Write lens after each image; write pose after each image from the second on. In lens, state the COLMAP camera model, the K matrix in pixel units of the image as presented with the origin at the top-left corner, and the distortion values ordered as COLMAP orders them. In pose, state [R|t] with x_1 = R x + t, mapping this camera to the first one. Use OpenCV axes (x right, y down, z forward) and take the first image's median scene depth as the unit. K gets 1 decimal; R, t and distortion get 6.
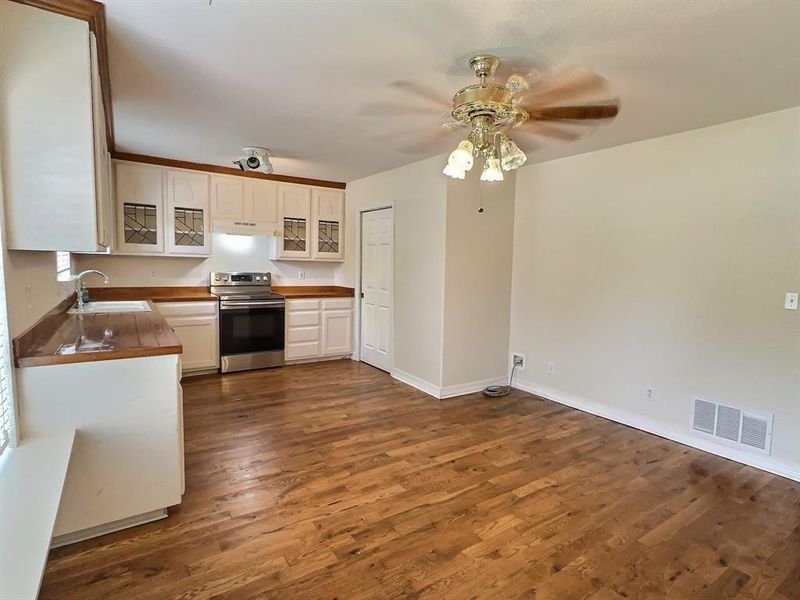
lens RADIAL K [[418.8, 0, 400.0], [0, 418.8, 300.0], [0, 0, 1]] dist [-0.002396, -0.000431]
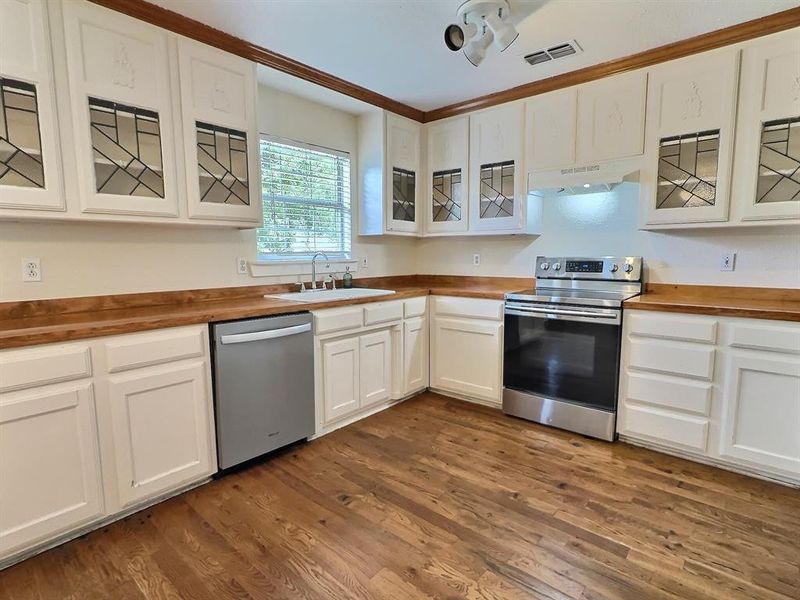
lens RADIAL K [[418.8, 0, 400.0], [0, 418.8, 300.0], [0, 0, 1]] dist [-0.002396, -0.000431]
pose [[0.260653, 0.088628, -0.961356, 0.123520], [-0.061152, 0.995293, 0.075176, -0.034188], [0.963494, 0.039194, 0.264846, 0.624347]]
